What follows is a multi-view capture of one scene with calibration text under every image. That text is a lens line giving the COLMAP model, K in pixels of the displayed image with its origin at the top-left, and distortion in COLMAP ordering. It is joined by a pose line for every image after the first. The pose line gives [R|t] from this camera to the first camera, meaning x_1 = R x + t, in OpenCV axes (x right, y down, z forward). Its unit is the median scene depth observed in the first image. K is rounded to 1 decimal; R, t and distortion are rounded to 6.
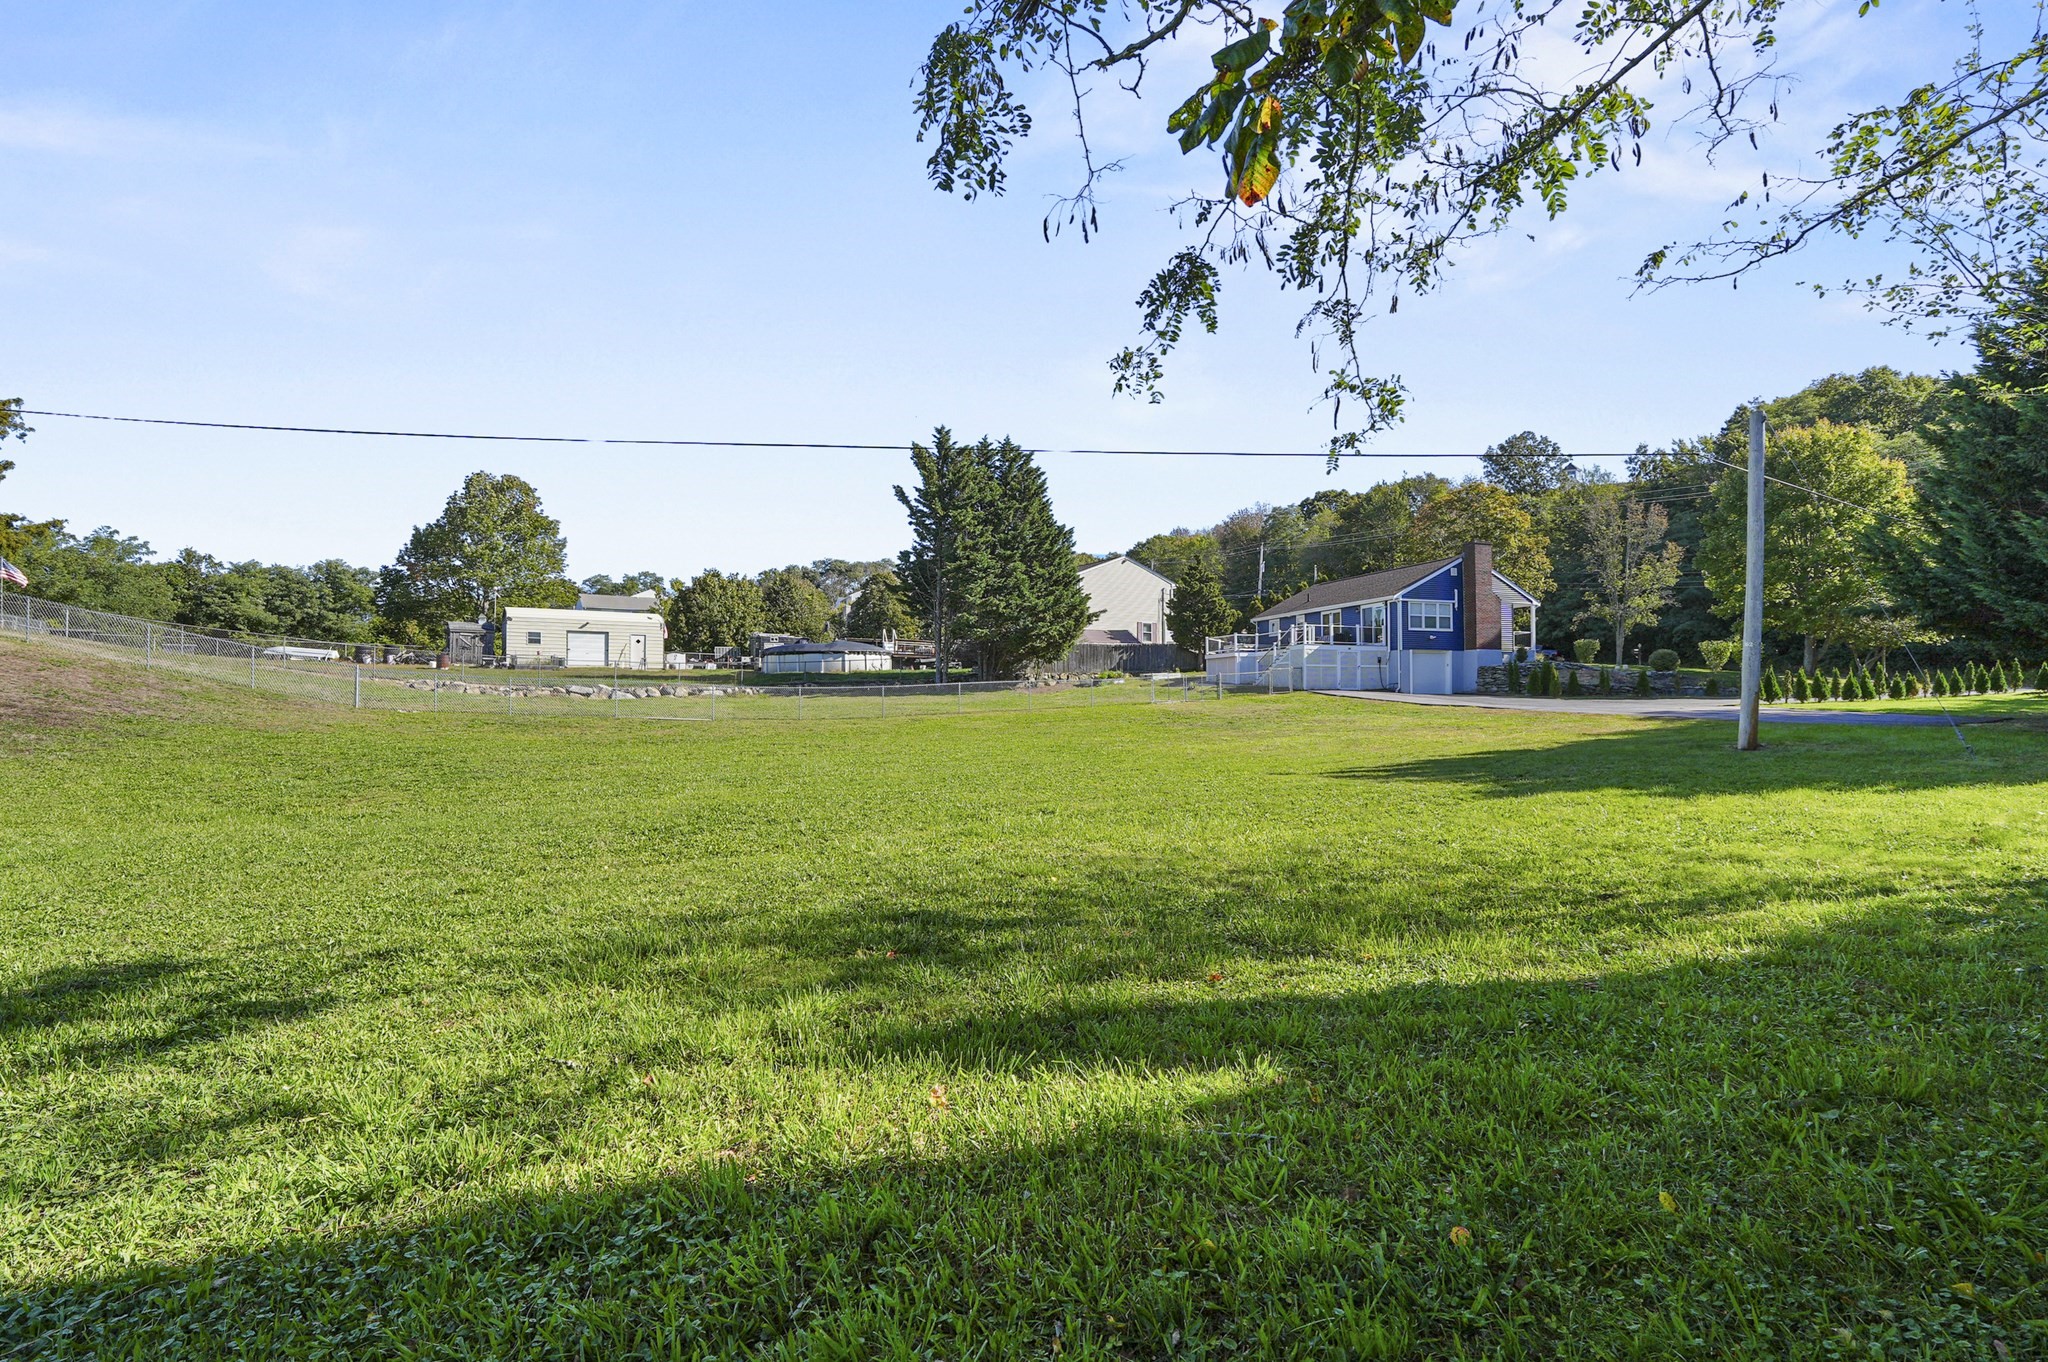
lens RADIAL K [[976.6, 0, 1024.0], [0, 976.6, 681.0], [0, 0, 1]] dist [-0.046919, 0.000095]
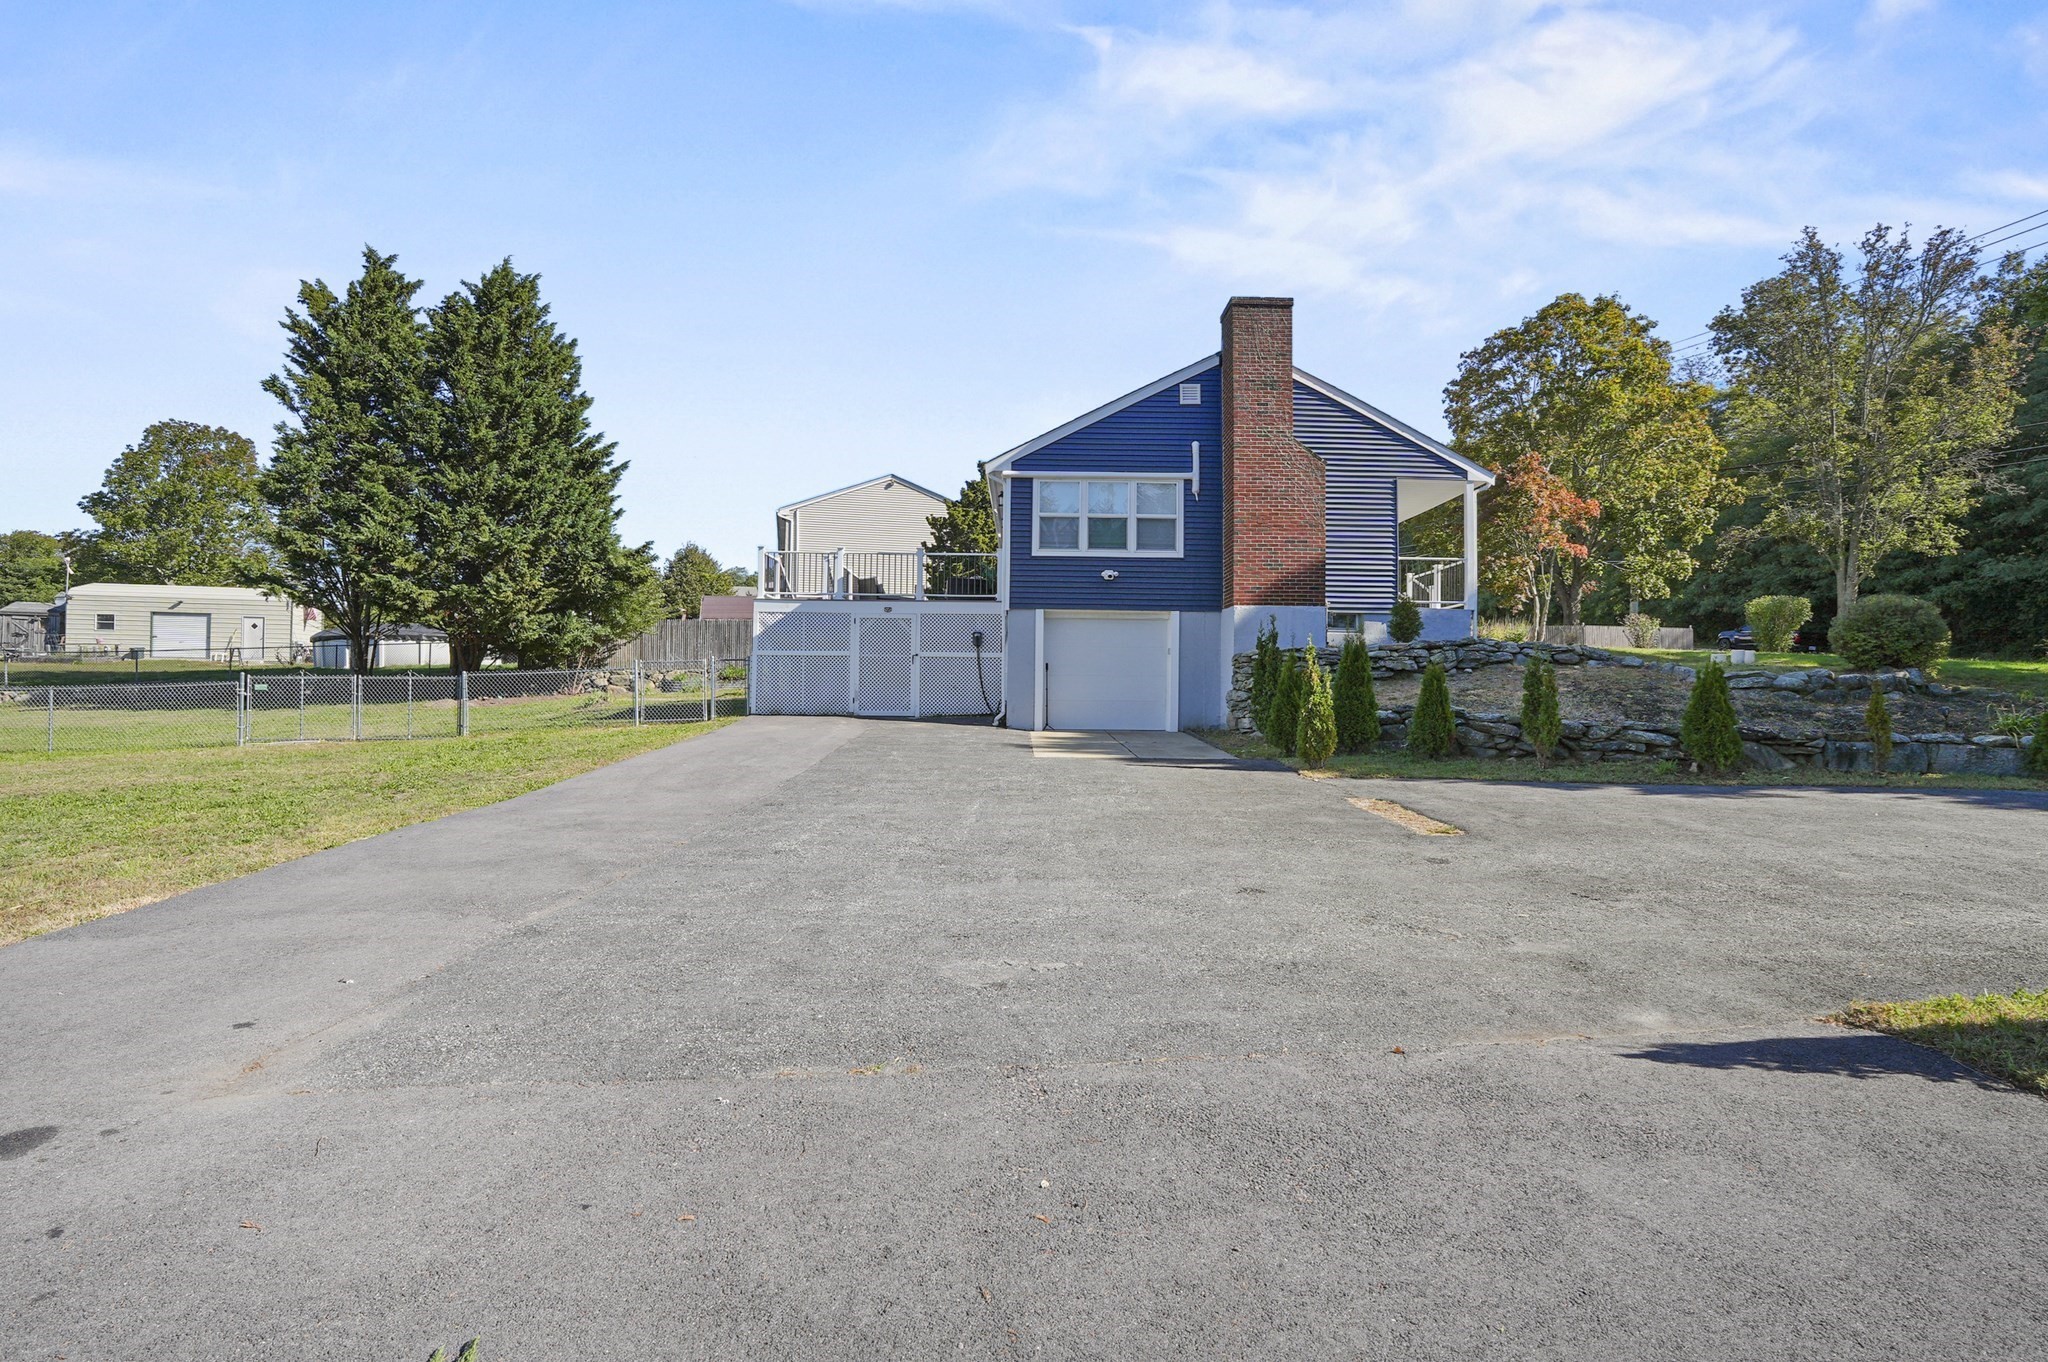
lens RADIAL K [[976.6, 0, 1024.0], [0, 976.6, 681.0], [0, 0, 1]] dist [-0.046919, 0.000095]
pose [[0.955933, 0.008362, -0.293466, 0.418592], [-0.009353, 0.999954, -0.001972, -0.003649], [0.293436, 0.004630, 0.955968, 0.541236]]
